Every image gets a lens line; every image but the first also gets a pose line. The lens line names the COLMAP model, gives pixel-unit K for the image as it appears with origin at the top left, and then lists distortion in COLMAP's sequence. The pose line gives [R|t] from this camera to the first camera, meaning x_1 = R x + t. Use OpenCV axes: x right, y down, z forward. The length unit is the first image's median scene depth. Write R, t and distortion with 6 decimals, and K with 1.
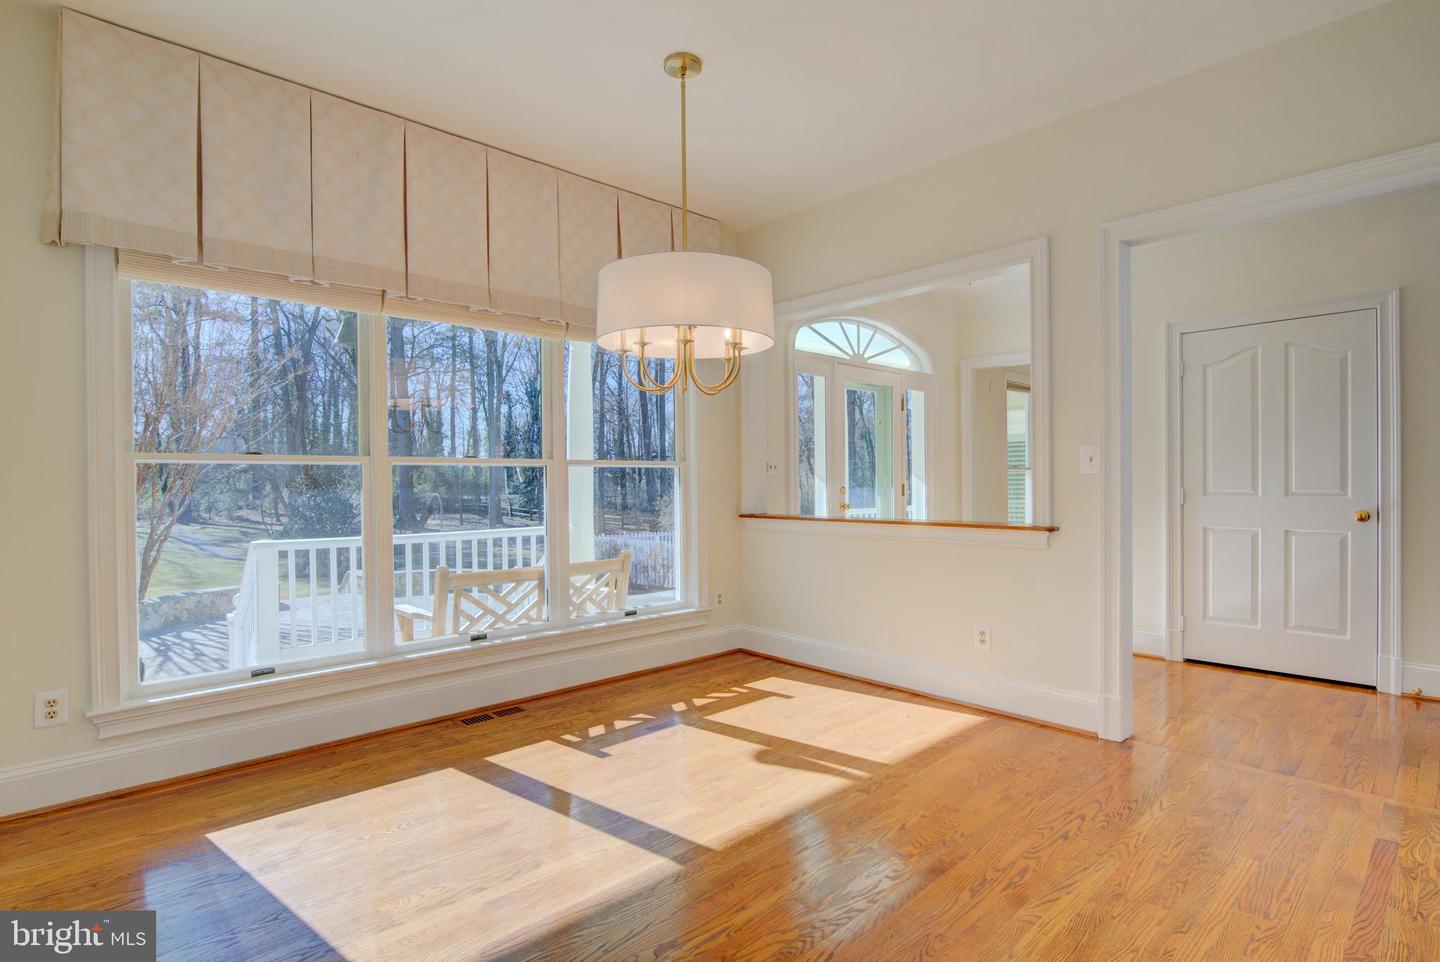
lens RADIAL K [[720.4, 0, 706.9], [0, 720.4, 480.4], [0, 0, 1]] dist [-0.006234, -0.000951]
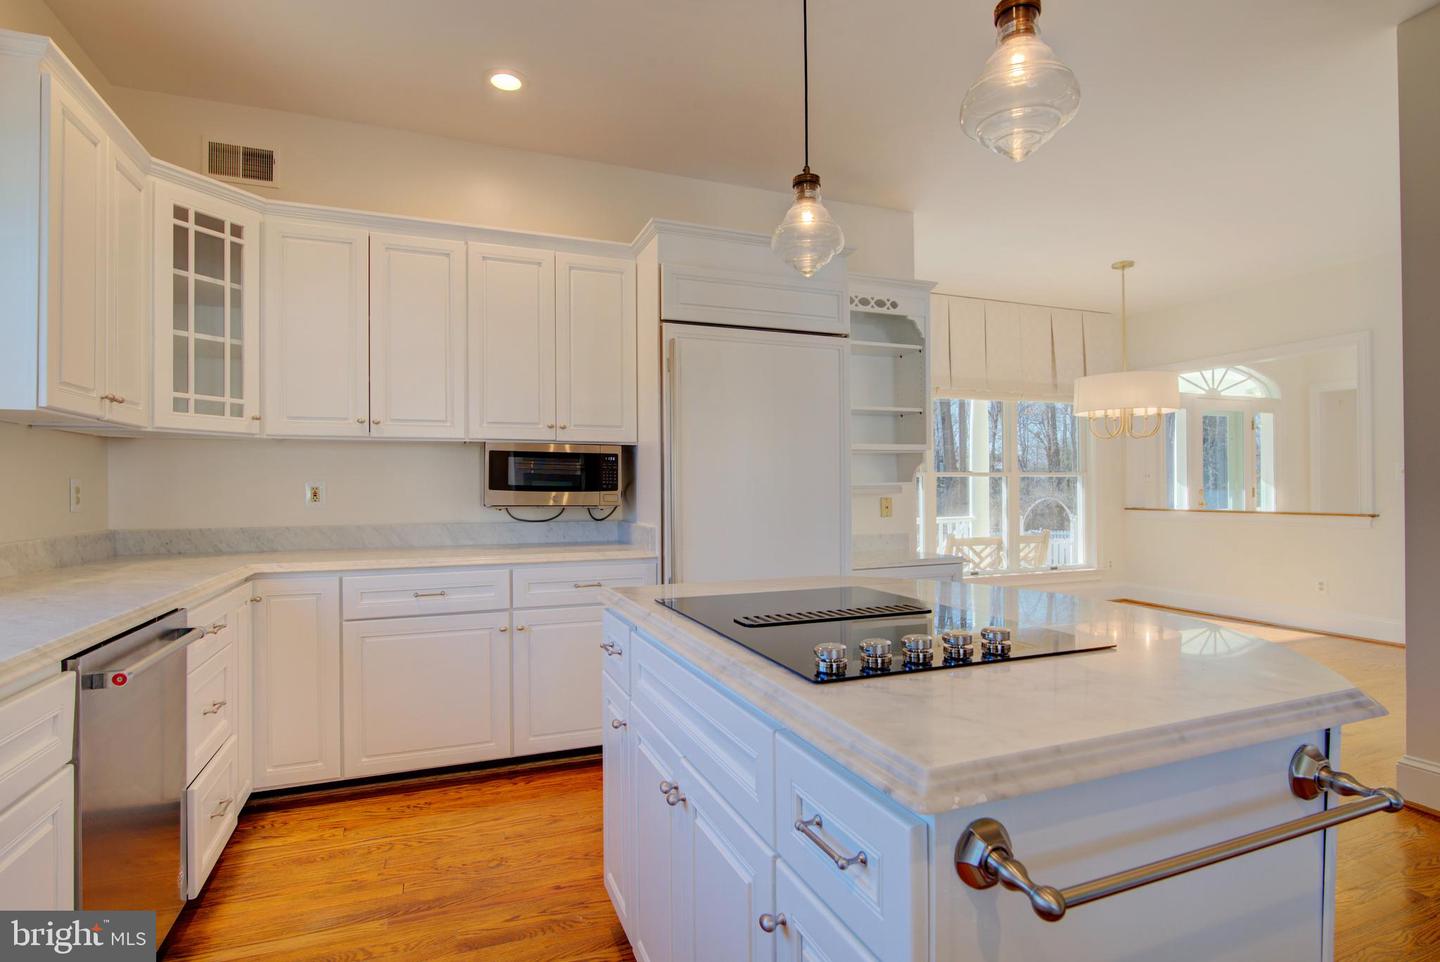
lens RADIAL K [[720.4, 0, 731.5], [0, 720.4, 495.9], [0, 0, 1]] dist [-0.006234, -0.000951]
pose [[0.938414, 0.000424, -0.345513, -0.176546], [0.002486, 0.999965, 0.007979, 0.008425], [0.345504, -0.008347, 0.938380, -0.584460]]
